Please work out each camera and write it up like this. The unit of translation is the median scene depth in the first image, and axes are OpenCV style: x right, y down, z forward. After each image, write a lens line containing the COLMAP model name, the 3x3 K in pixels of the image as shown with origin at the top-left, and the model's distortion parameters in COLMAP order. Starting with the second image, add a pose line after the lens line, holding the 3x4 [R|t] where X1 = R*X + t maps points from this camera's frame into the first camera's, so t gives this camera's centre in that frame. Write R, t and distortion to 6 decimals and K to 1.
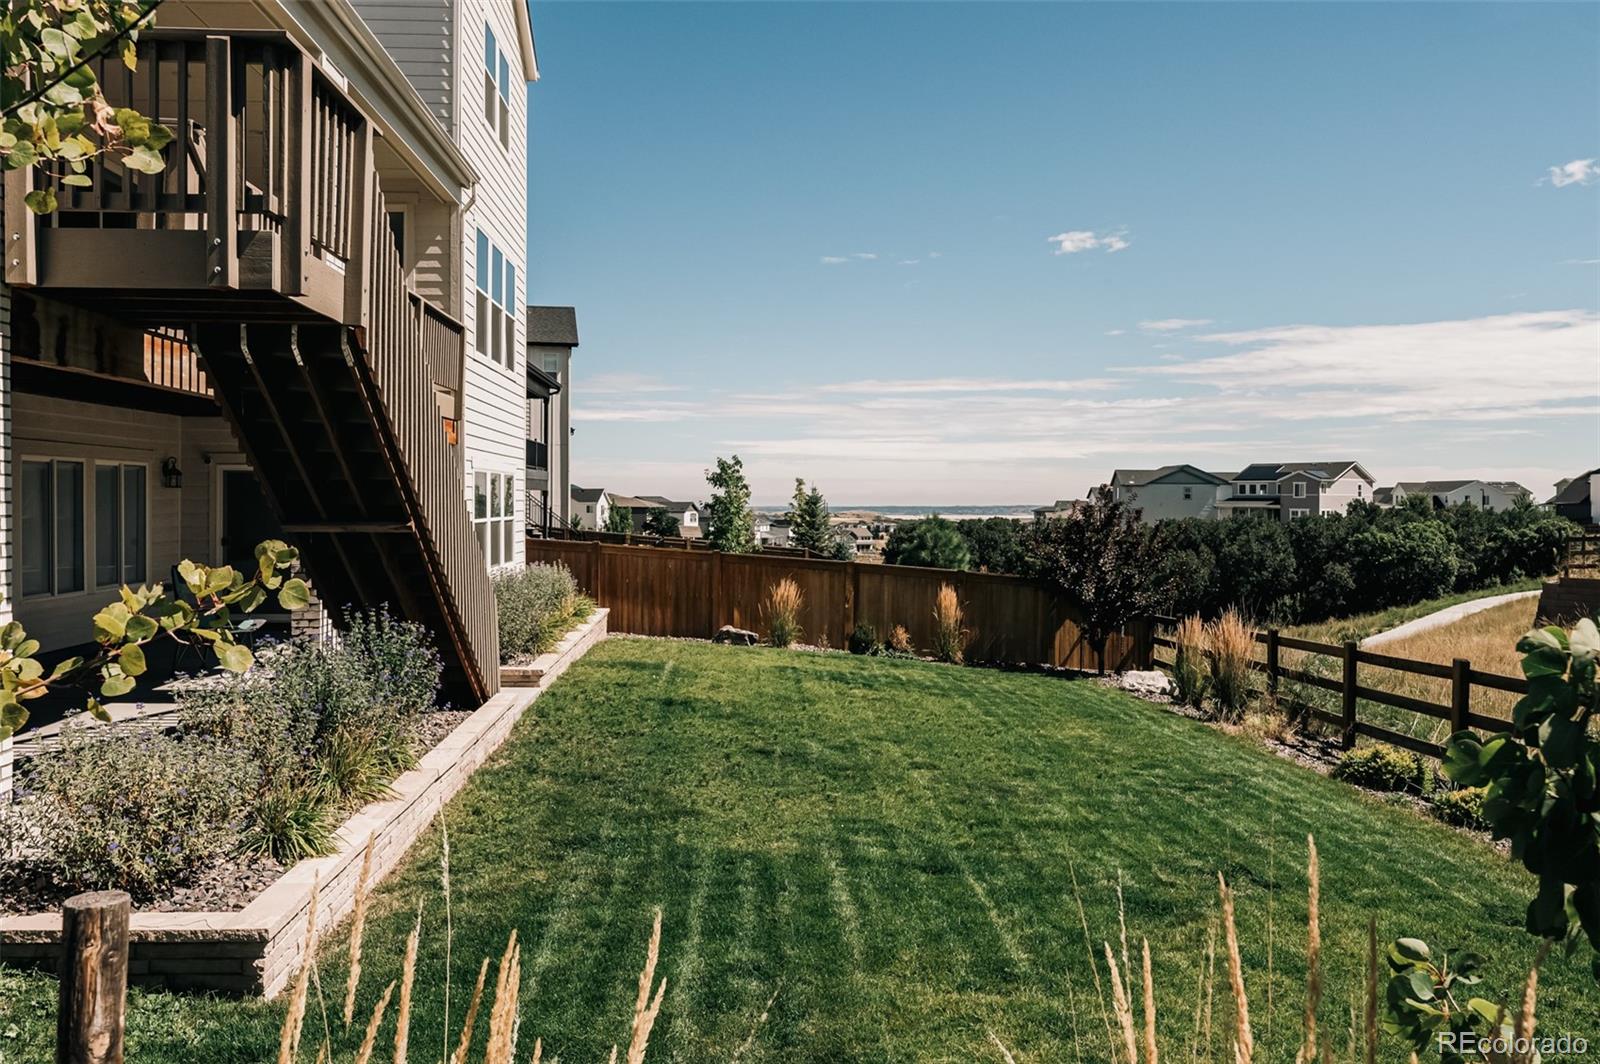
lens RADIAL K [[1139.6, 0, 801.1], [0, 1139.6, 511.7], [0, 0, 1]] dist [0.021615, -0.005229]
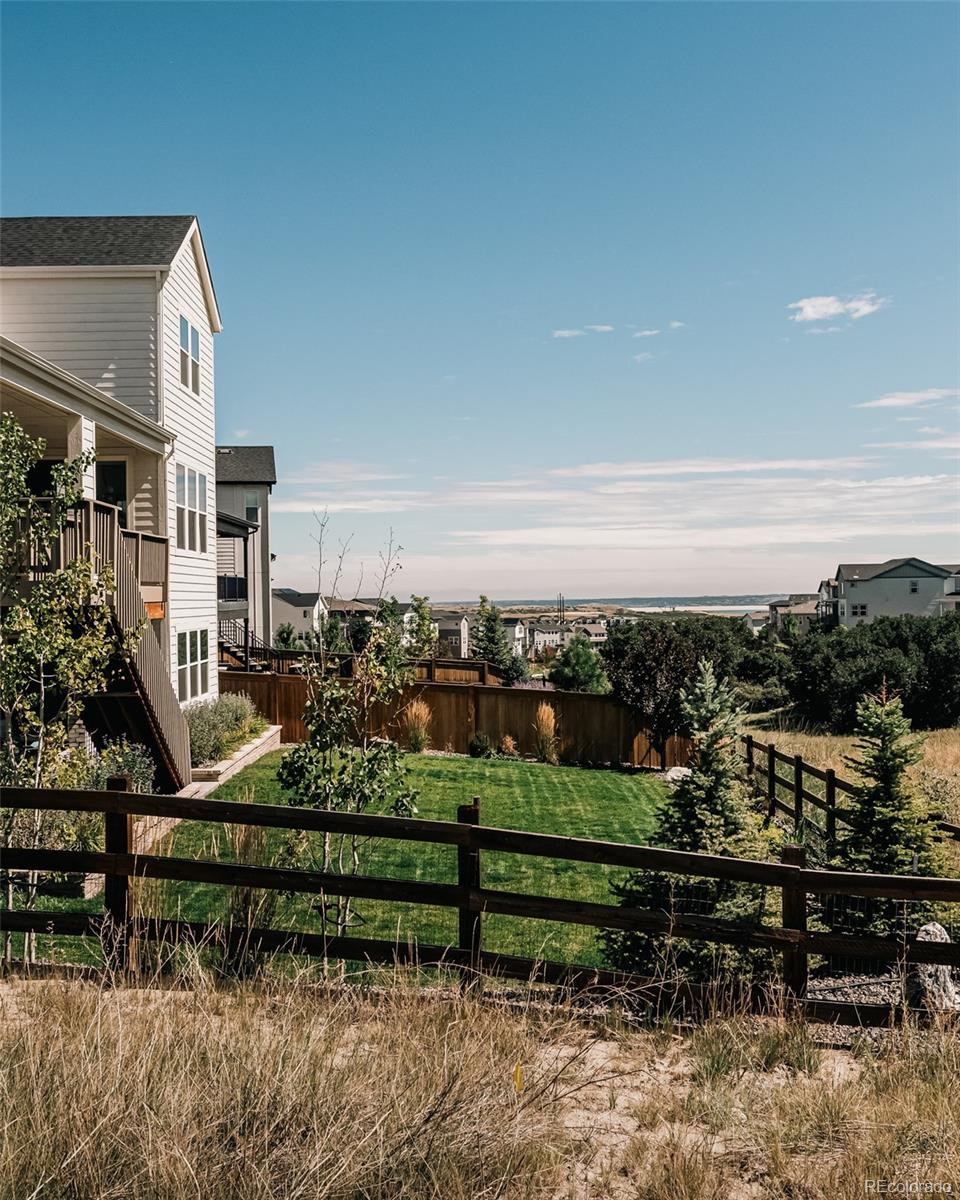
lens RADIAL K [[1217.9, 0, 483.4], [0, 1217.9, 597.7], [0, 0, 1]] dist [0.029488, 0.000000]
pose [[0.998846, -0.019309, -0.043977, 0.122104], [0.019017, 0.999794, -0.007046, -0.045809], [0.044104, 0.006201, 0.999008, -0.377540]]
